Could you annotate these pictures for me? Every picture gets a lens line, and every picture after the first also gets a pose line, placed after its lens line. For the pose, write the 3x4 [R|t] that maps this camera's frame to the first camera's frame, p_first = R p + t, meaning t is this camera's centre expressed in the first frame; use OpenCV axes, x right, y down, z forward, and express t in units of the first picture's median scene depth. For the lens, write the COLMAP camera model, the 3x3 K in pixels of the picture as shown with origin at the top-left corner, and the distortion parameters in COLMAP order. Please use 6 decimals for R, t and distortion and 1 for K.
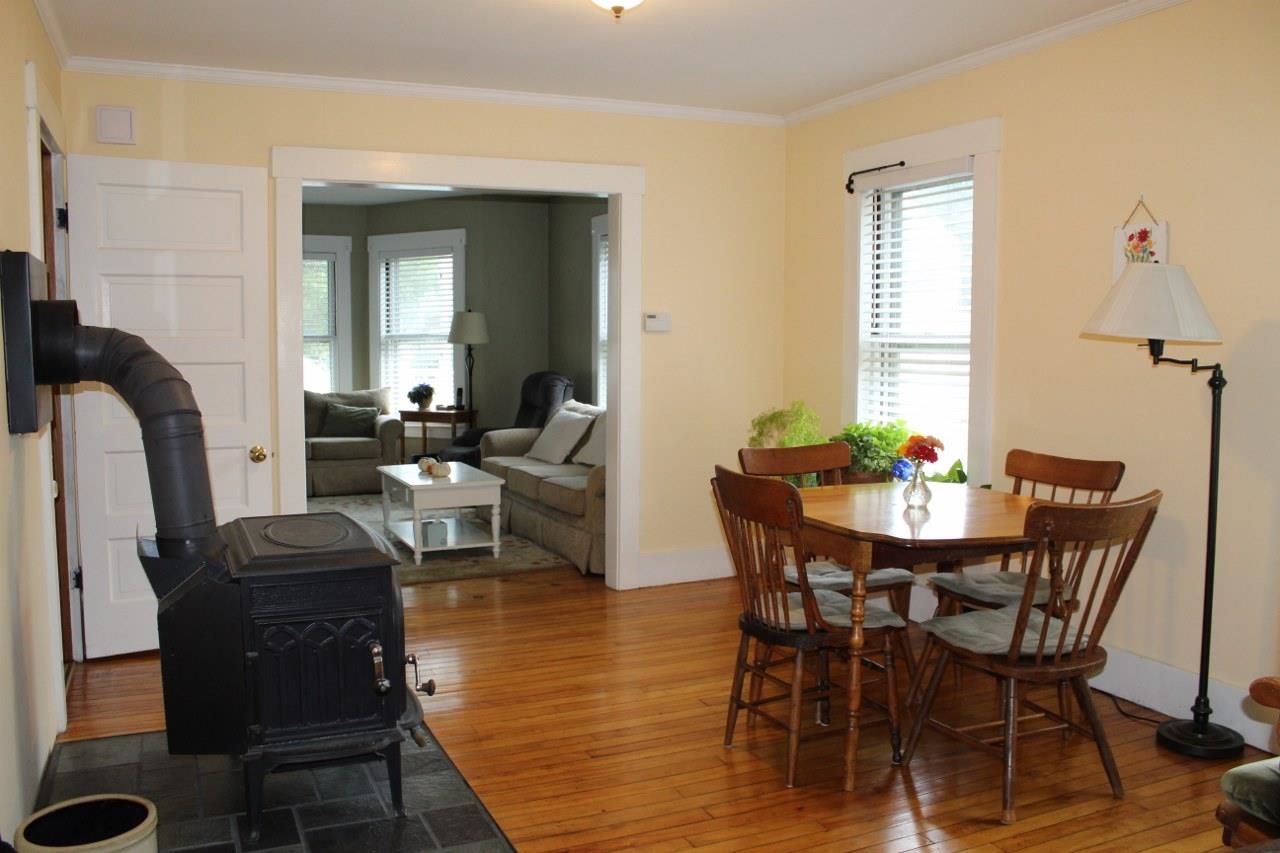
lens RADIAL K [[1069.8, 0, 636.9], [0, 1069.8, 435.7], [0, 0, 1]] dist [-0.171246, 0.152920]
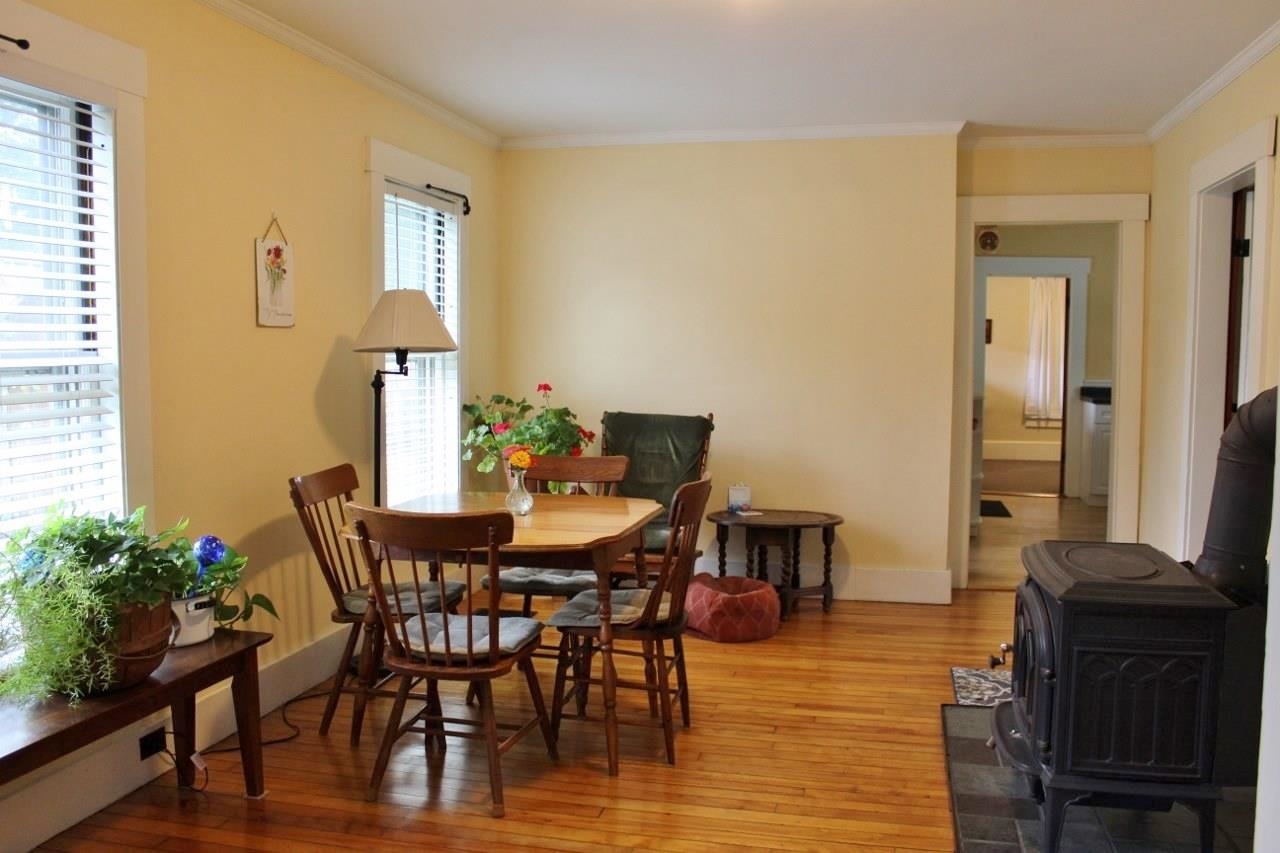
lens RADIAL K [[1069.8, 0, 636.9], [0, 1069.8, 435.7], [0, 0, 1]] dist [-0.171246, 0.152920]
pose [[-0.785069, -0.058831, 0.616608, -0.454844], [0.049297, 0.986387, 0.156877, -0.160975], [-0.617443, 0.153556, -0.771482, 1.630369]]
